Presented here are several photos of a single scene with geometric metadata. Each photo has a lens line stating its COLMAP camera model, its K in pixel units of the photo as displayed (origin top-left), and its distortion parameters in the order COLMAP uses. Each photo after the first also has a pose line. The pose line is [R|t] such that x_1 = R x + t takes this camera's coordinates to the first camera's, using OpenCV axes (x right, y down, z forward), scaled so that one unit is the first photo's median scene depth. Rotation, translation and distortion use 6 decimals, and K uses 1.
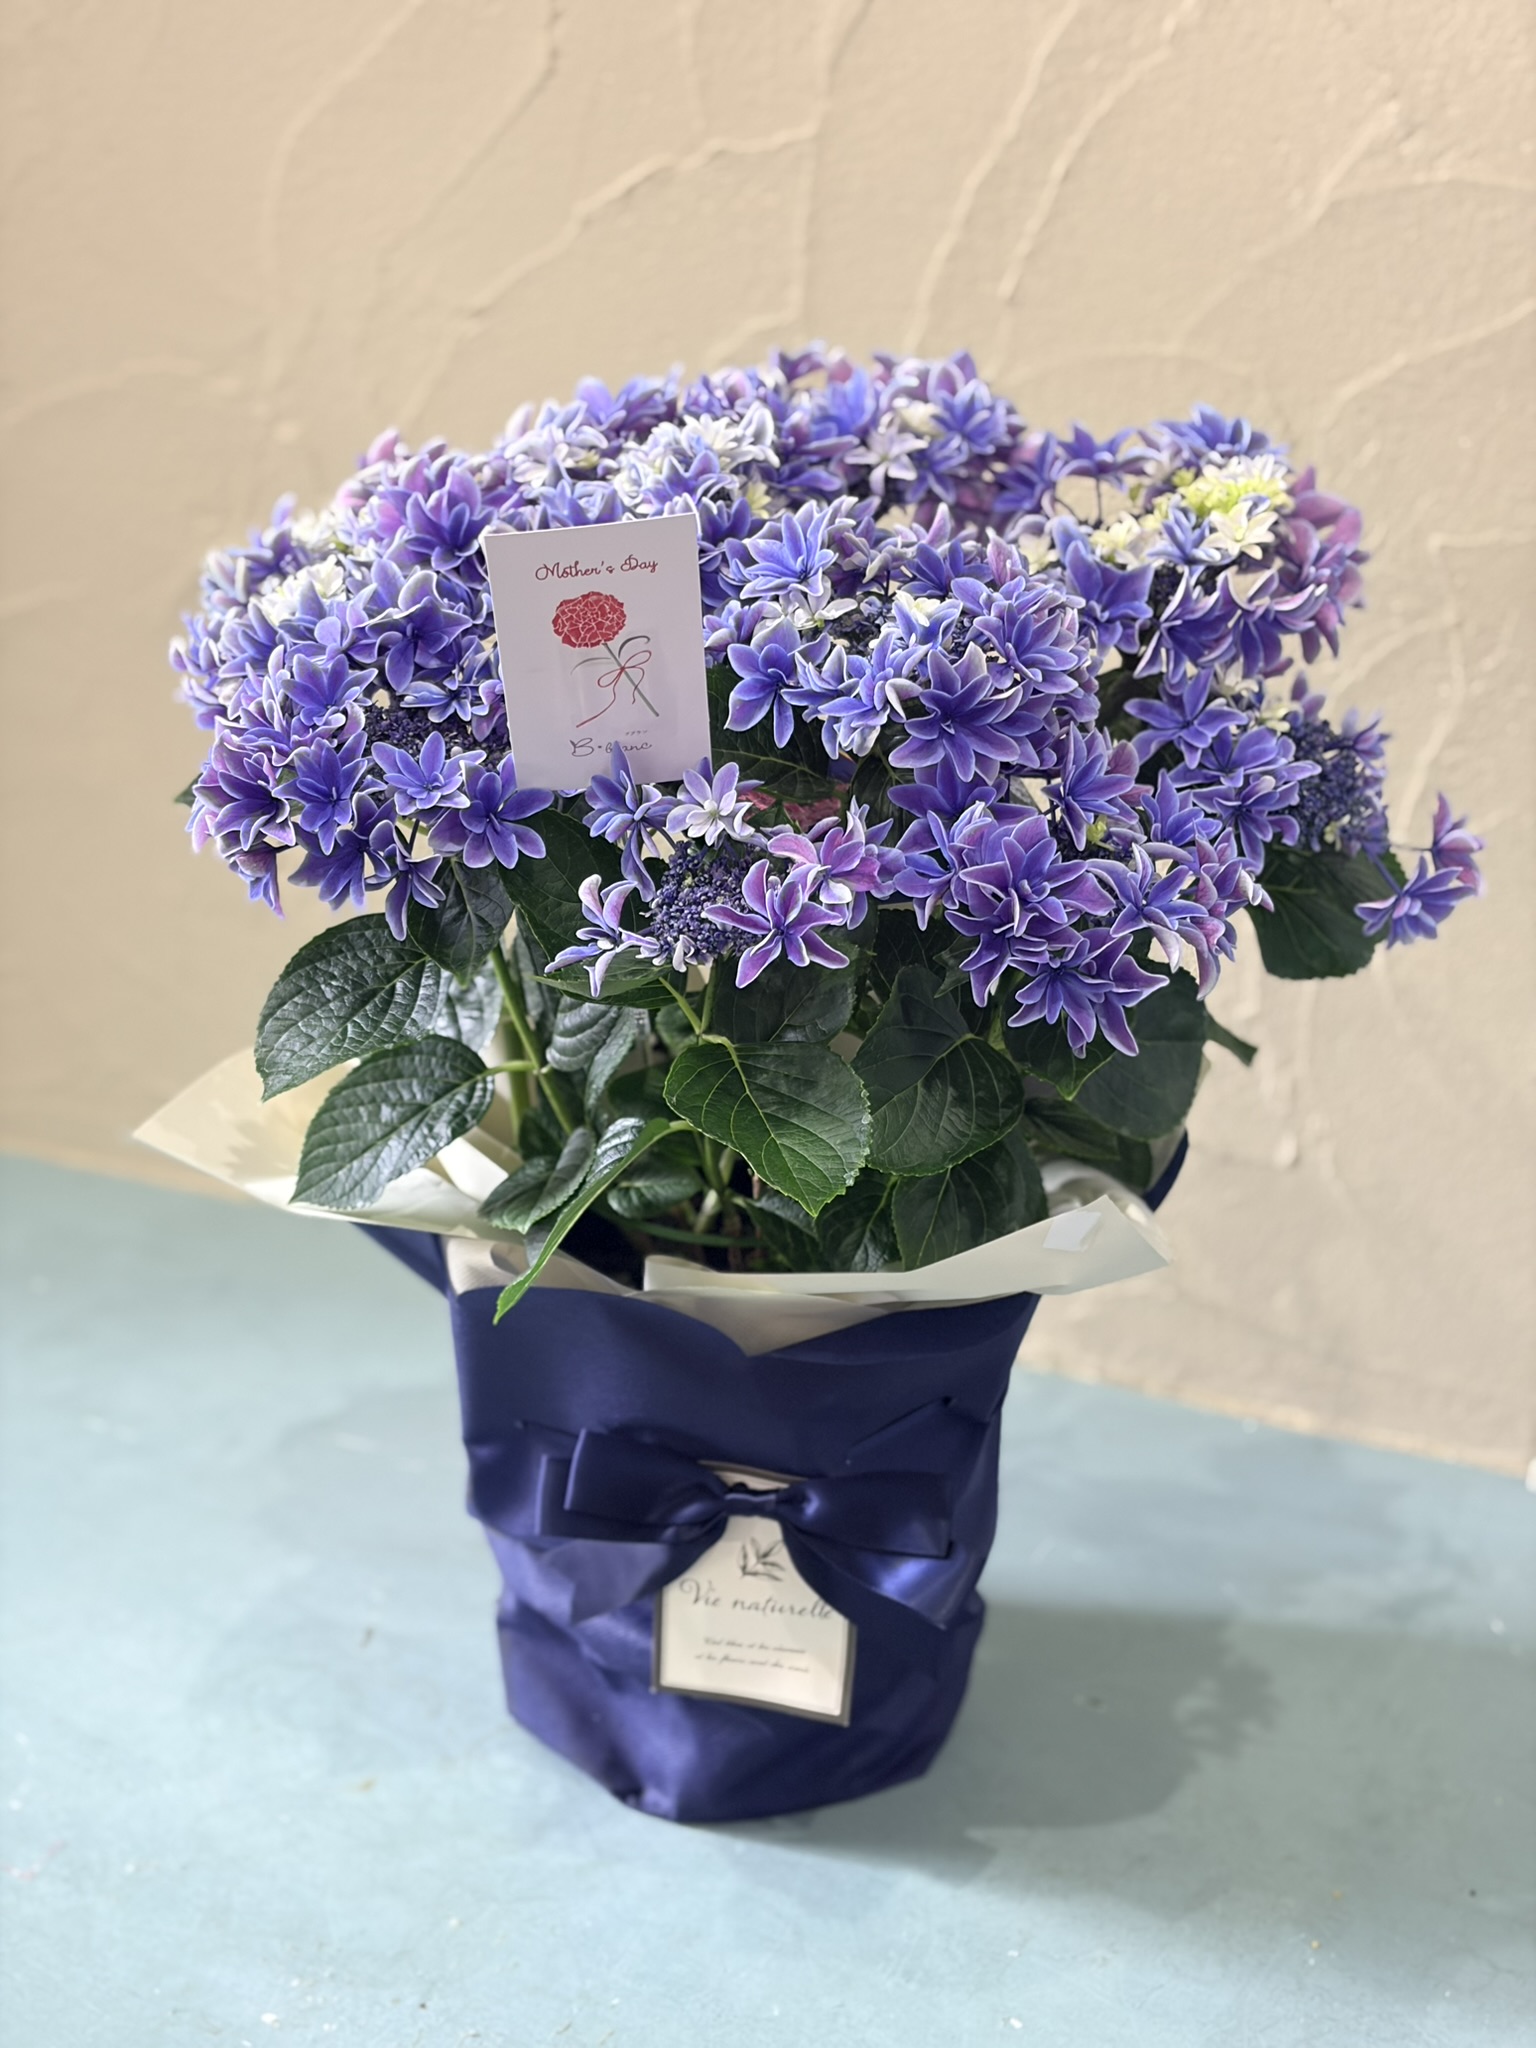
lens RADIAL K [[3091.5, 0, 762.1], [0, 3091.5, 1035.0], [0, 0, 1]] dist [0.258691, -1.111669]
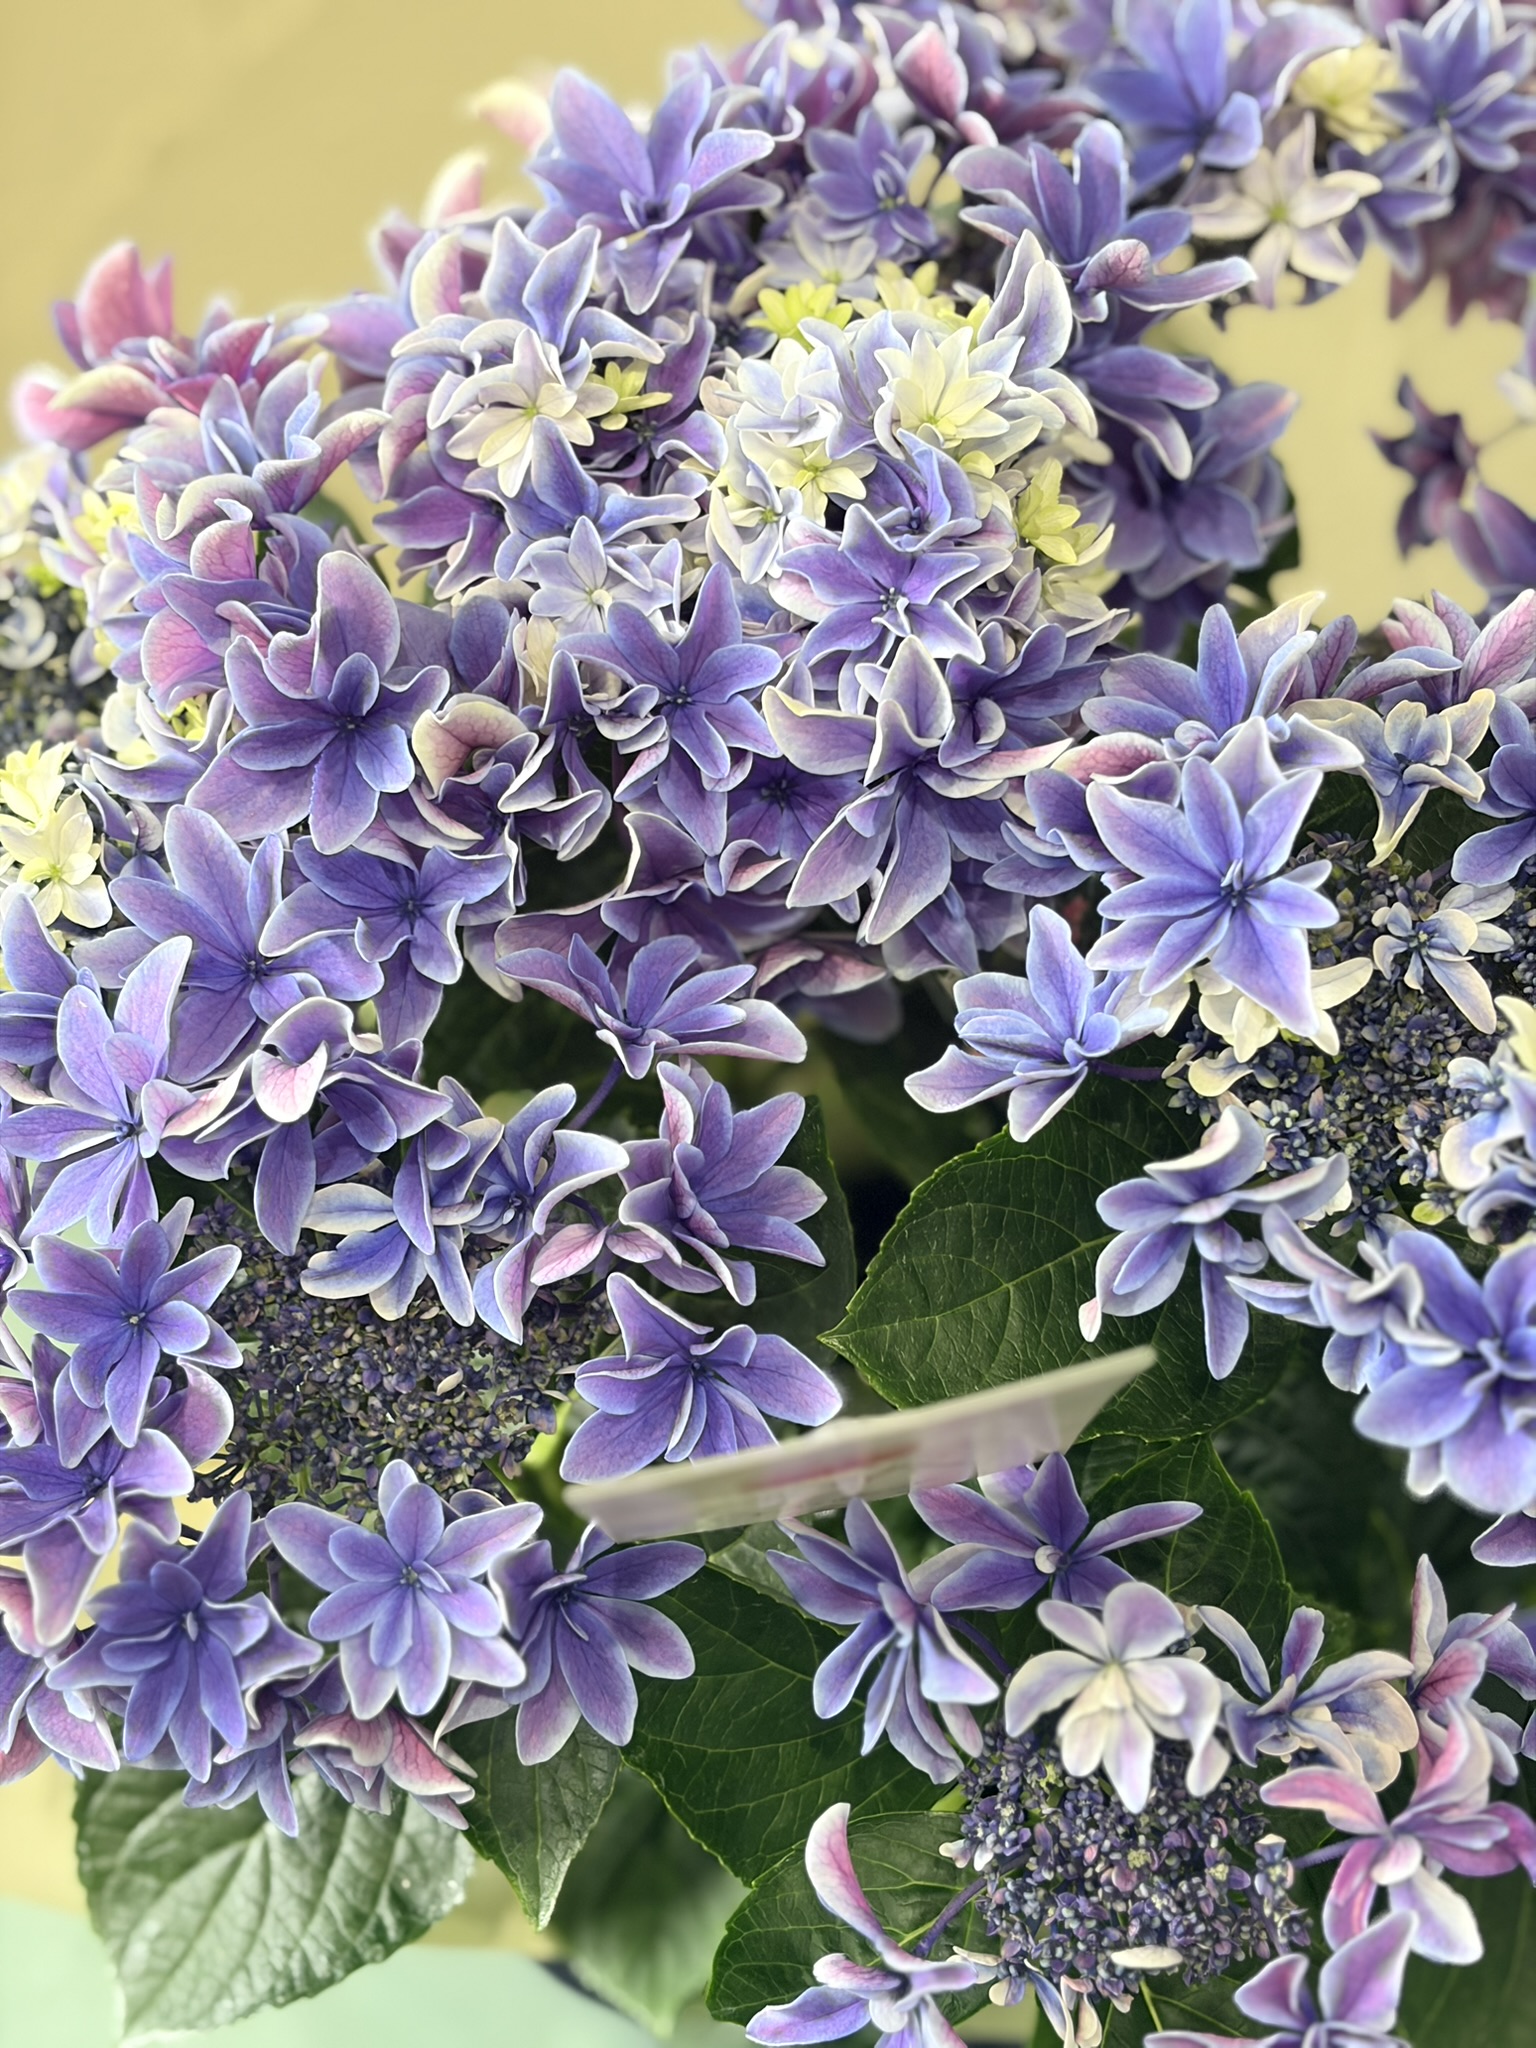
lens RADIAL K [[3091.5, 0, 762.1], [0, 3091.5, 1035.0], [0, 0, 1]] dist [0.258691, -1.111669]
pose [[0.994039, -0.096400, 0.050918, -0.066460], [0.059269, 0.869842, 0.489756, -0.312063], [-0.091503, -0.483819, 0.870371, 0.590498]]
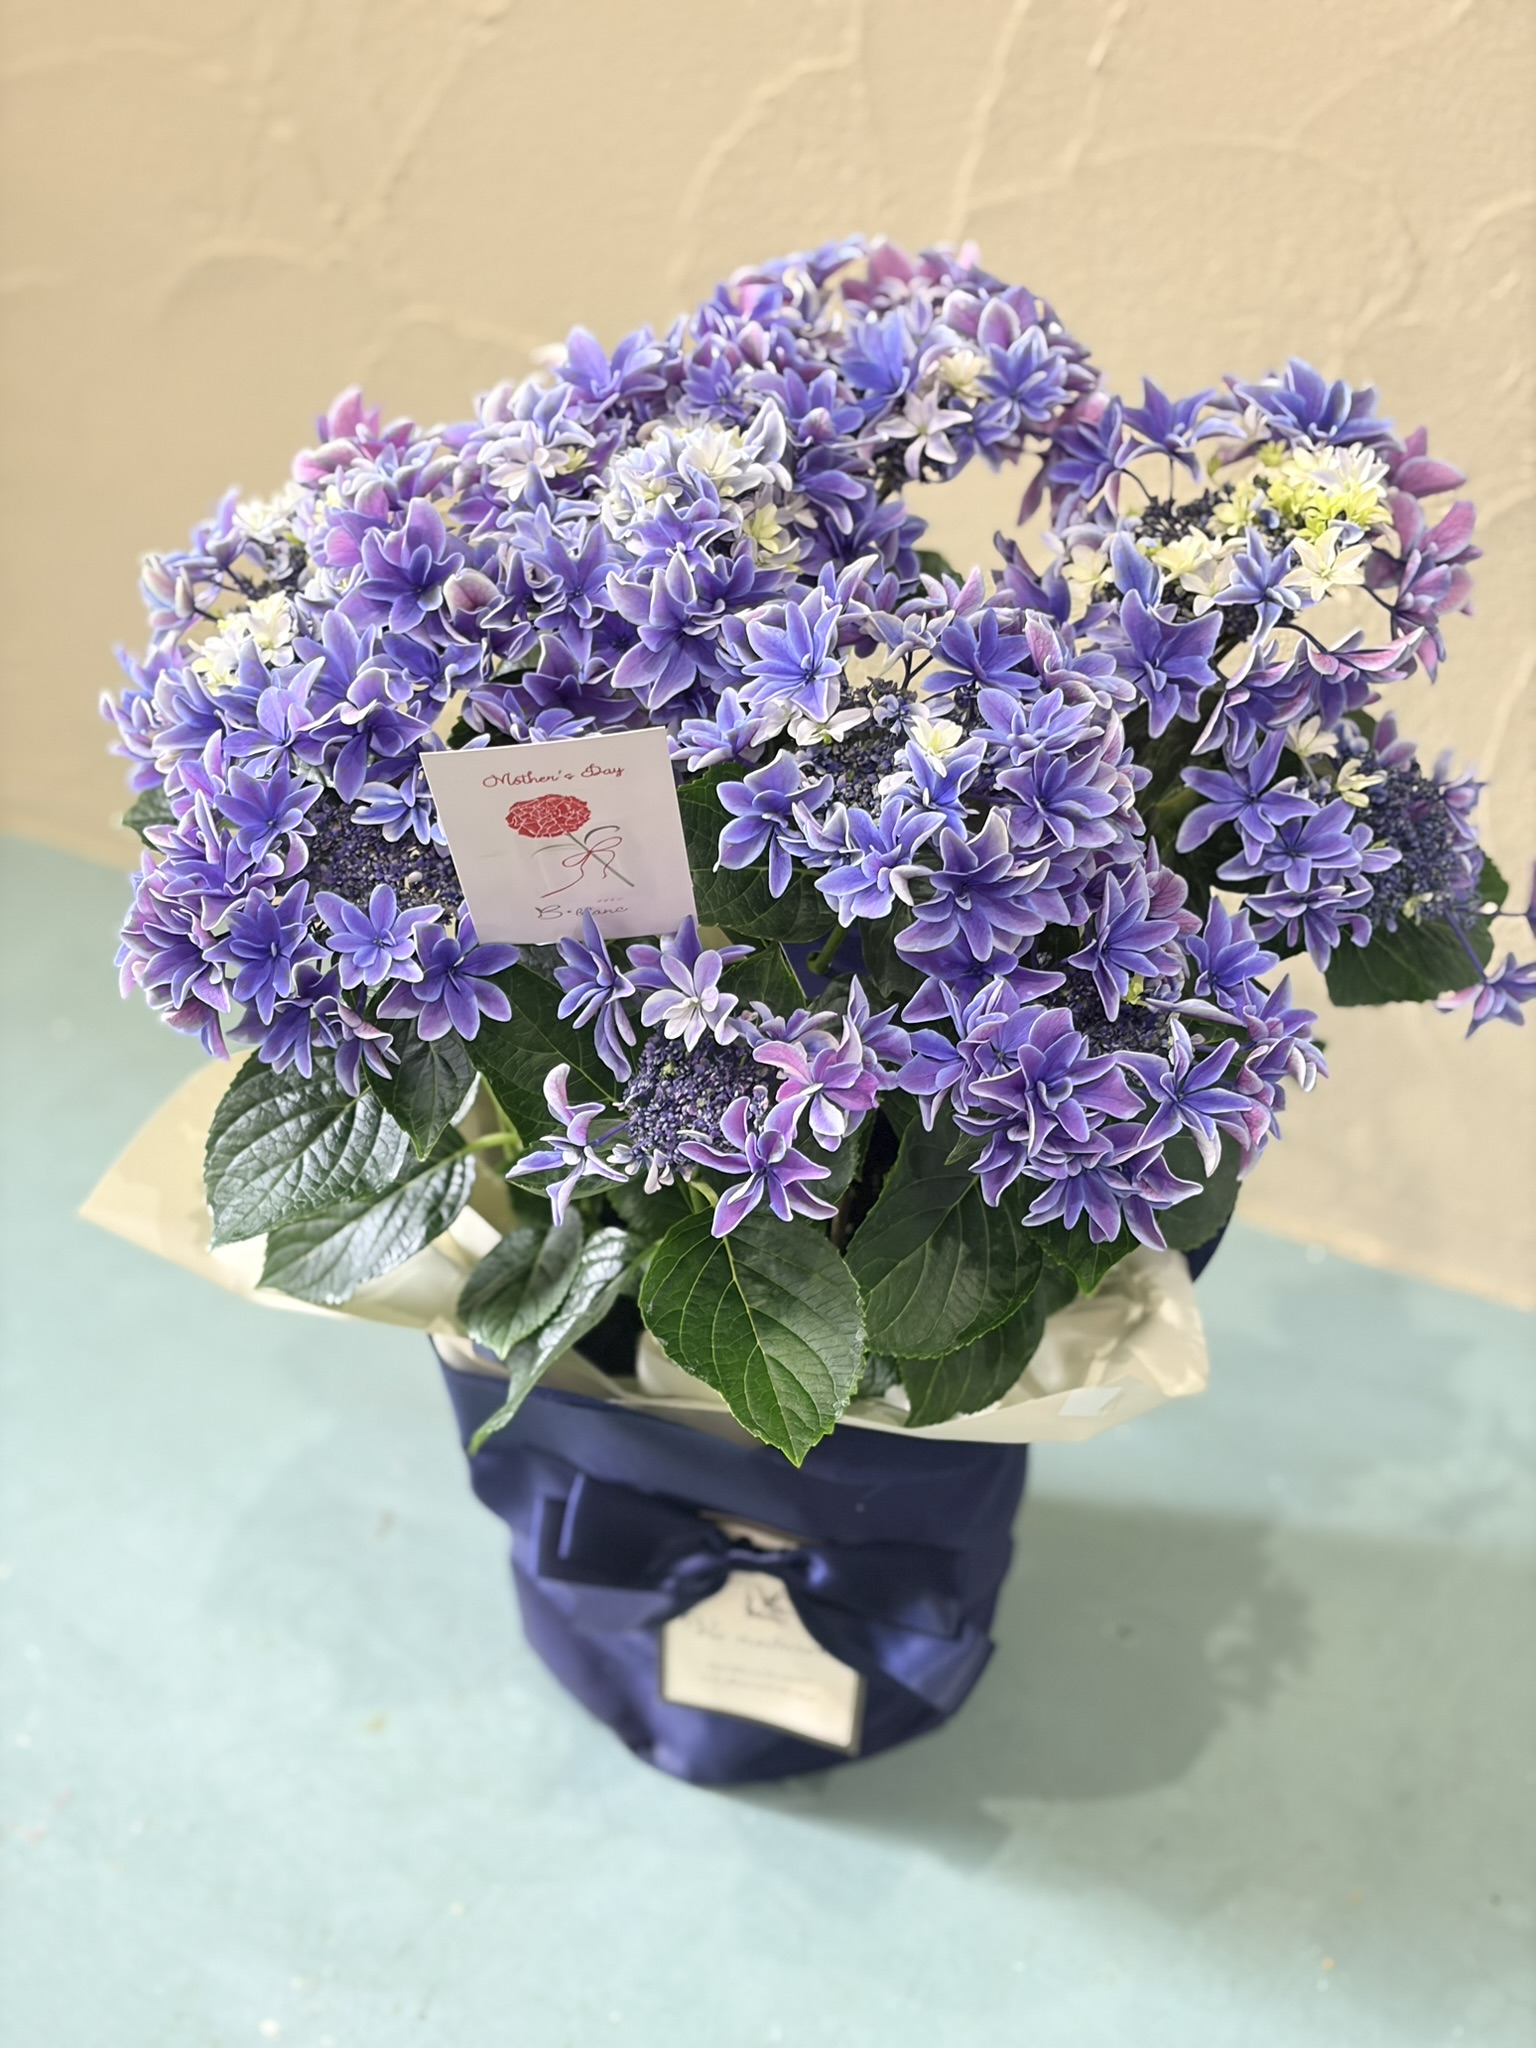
lens RADIAL K [[3091.5, 0, 762.1], [0, 3091.5, 1035.0], [0, 0, 1]] dist [0.258691, -1.111669]
pose [[0.998911, 0.020161, -0.042072, 0.035867], [-0.008258, 0.963975, 0.265866, -0.260301], [0.045917, -0.265229, 0.963091, 0.125952]]
